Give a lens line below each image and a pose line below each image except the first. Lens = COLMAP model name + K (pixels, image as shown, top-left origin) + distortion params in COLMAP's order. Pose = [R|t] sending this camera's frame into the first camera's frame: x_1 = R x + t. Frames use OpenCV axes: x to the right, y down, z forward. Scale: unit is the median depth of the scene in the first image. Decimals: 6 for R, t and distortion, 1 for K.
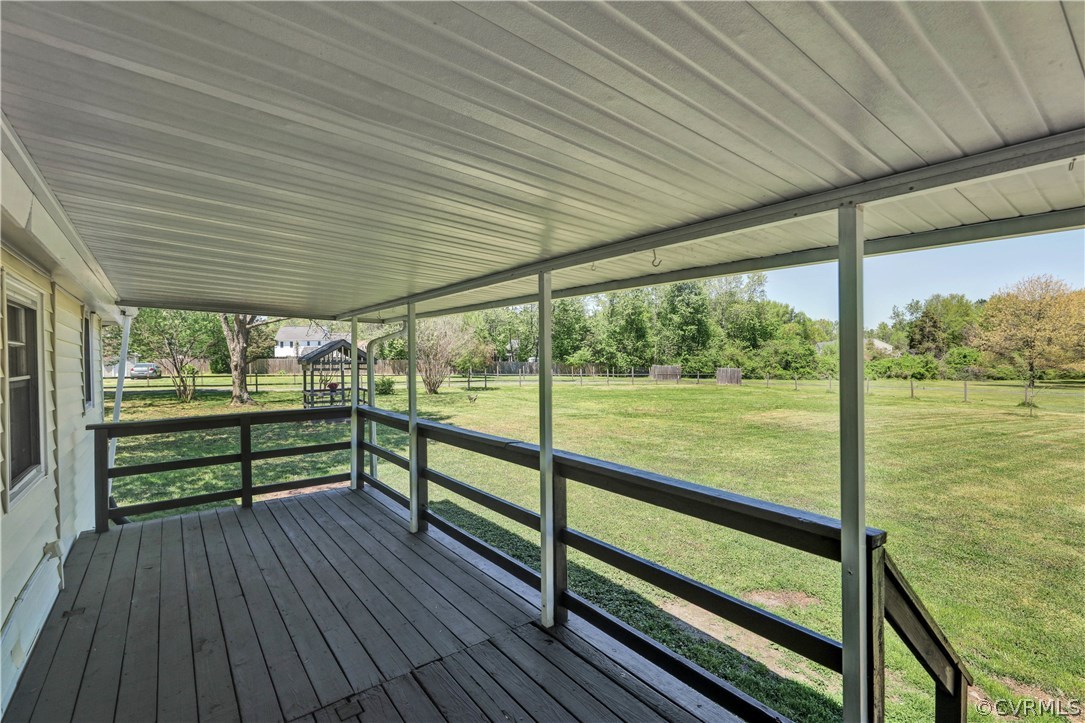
lens RADIAL K [[506.0, 0, 541.7], [0, 506.0, 359.1], [0, 0, 1]] dist [-0.003999, 0.004146]
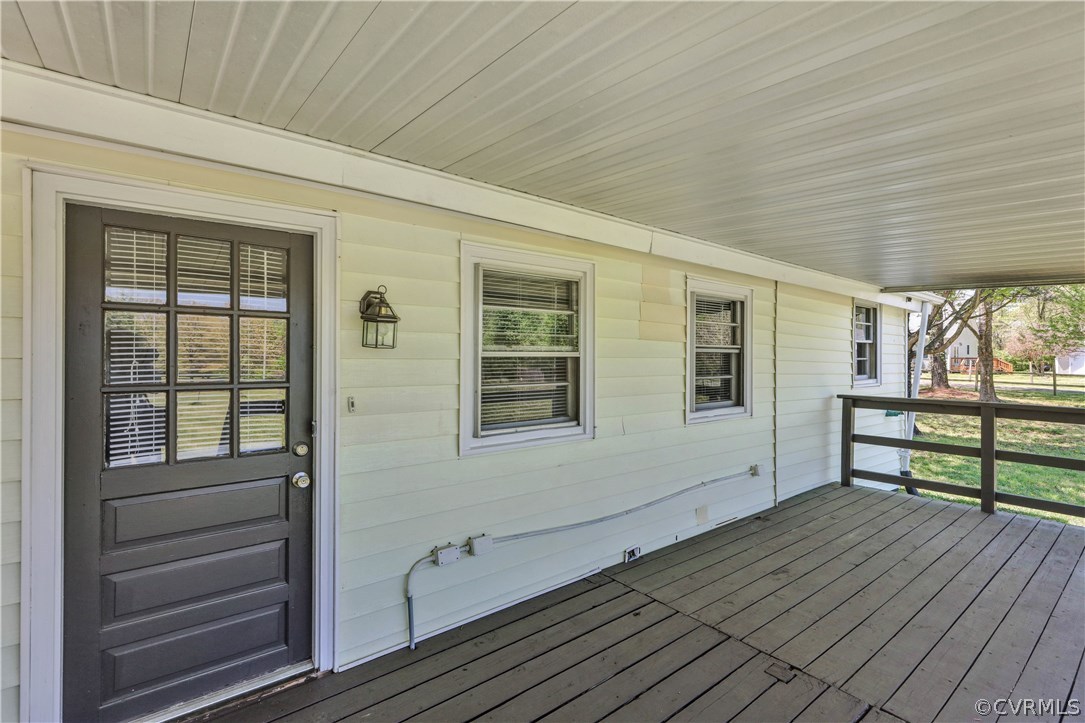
lens RADIAL K [[506.0, 0, 533.2], [0, 506.0, 356.1], [0, 0, 1]] dist [-0.003999, 0.004146]
pose [[0.019909, 0.025467, -0.999477, 0.384288], [-0.017505, 0.999531, 0.025119, 0.026005], [0.999649, 0.016996, 0.020346, 0.297403]]
